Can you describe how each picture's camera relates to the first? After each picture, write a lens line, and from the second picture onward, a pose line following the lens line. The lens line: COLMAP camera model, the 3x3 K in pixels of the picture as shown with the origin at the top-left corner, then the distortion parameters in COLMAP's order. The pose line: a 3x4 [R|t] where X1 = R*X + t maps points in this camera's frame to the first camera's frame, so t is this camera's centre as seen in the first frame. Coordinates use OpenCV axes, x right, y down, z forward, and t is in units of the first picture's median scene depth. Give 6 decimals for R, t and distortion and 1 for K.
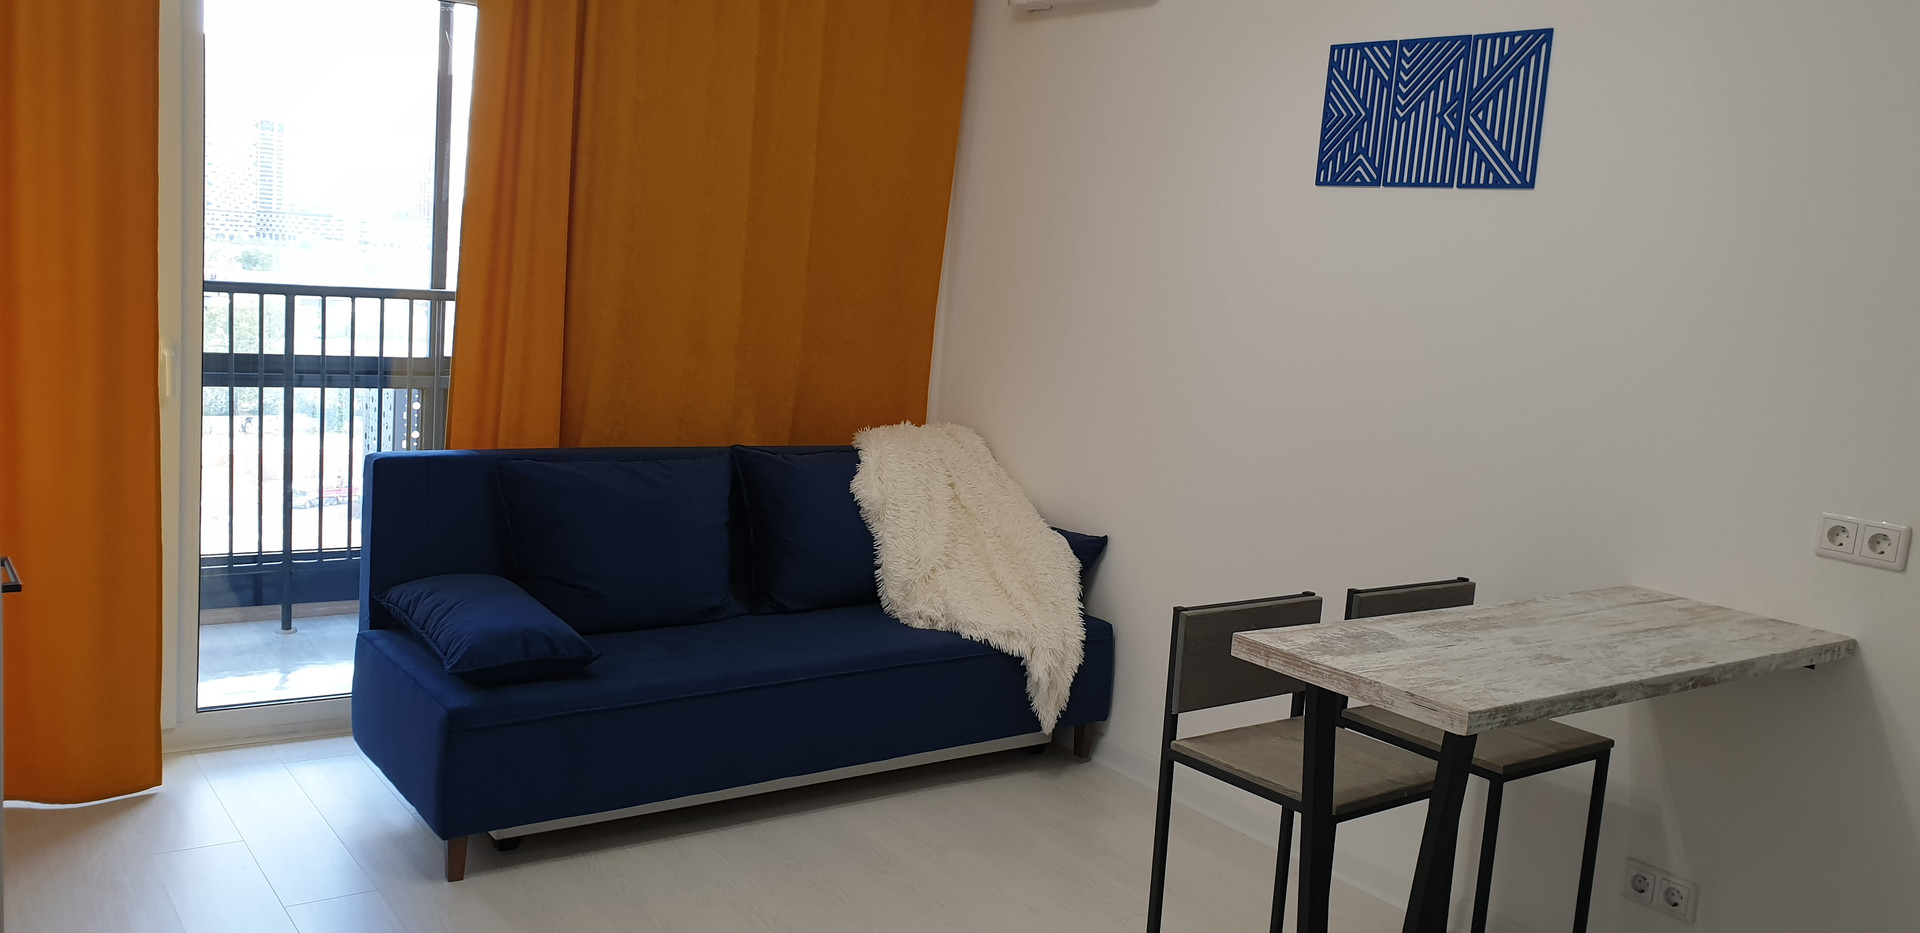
lens RADIAL K [[1579.8, 0, 1037.4], [0, 1579.8, 486.4], [0, 0, 1]] dist [0.095801, -0.179940]
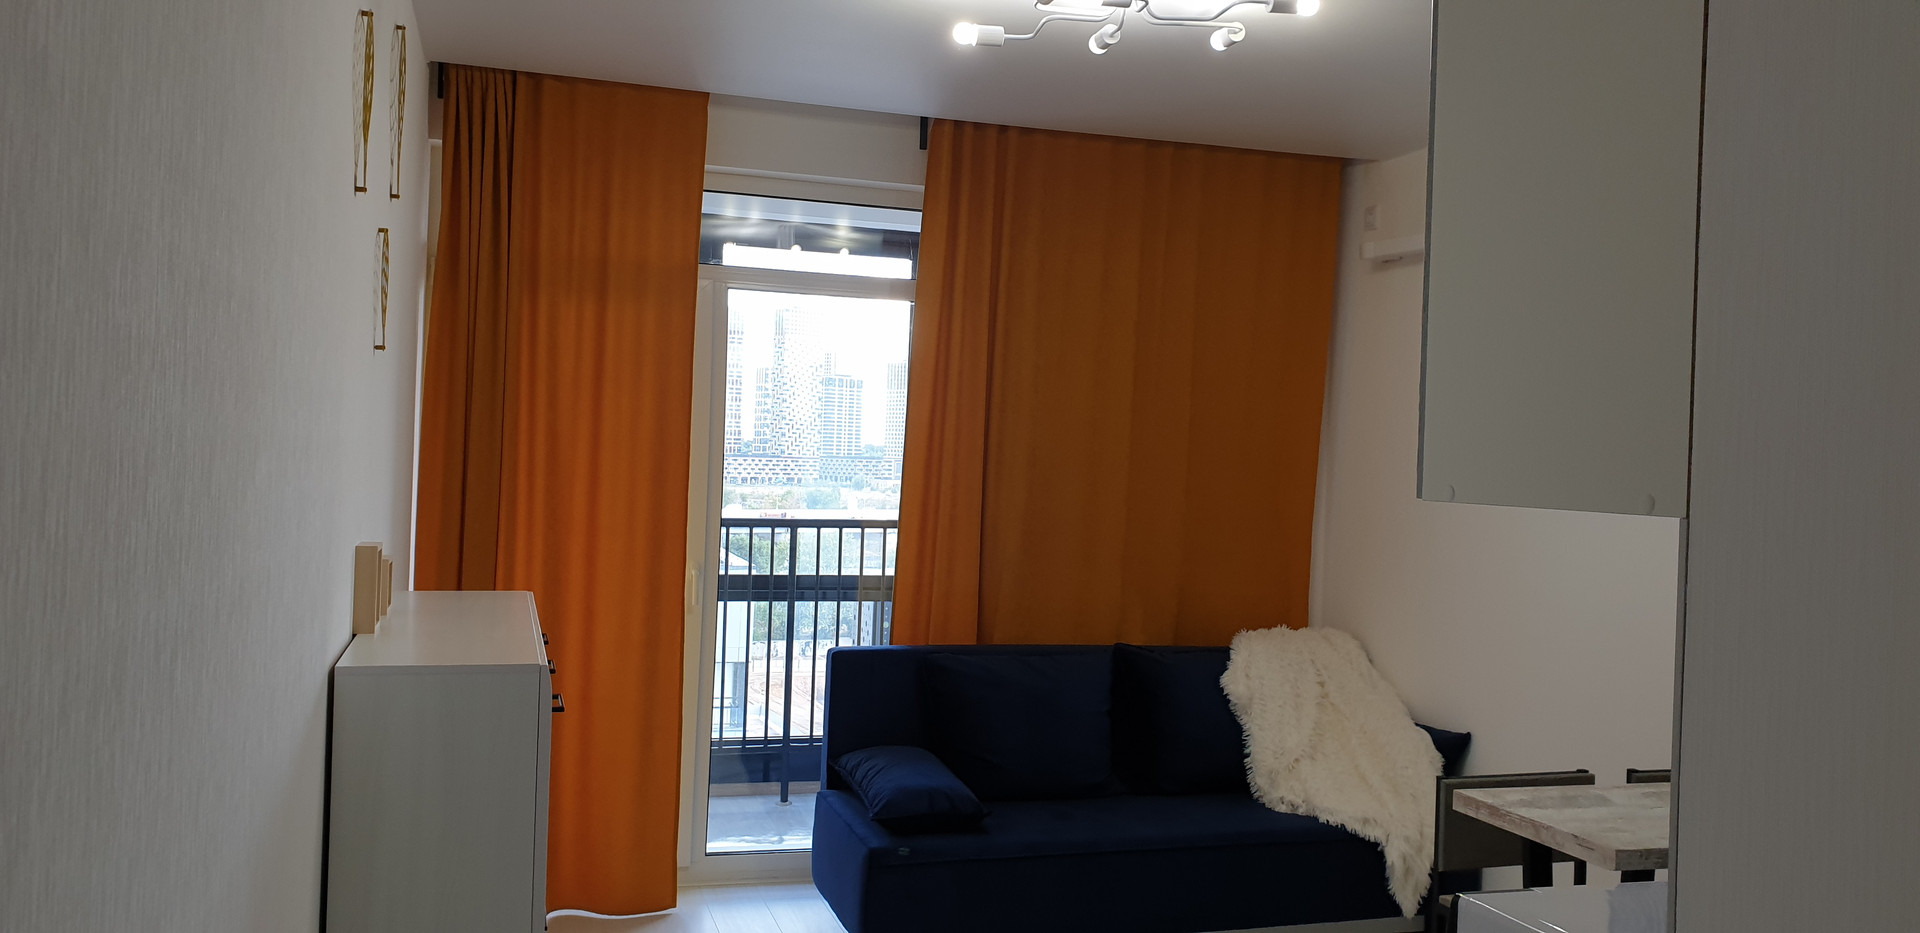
lens RADIAL K [[1475.6, 0, 936.1], [0, 1475.6, 441.7], [0, 0, 1]] dist [0.217092, -0.804690]
pose [[0.938458, -0.046529, -0.342246, 0.067702], [-0.012060, 0.985866, -0.167098, 0.011974], [0.345184, 0.160942, 0.924633, -0.088564]]
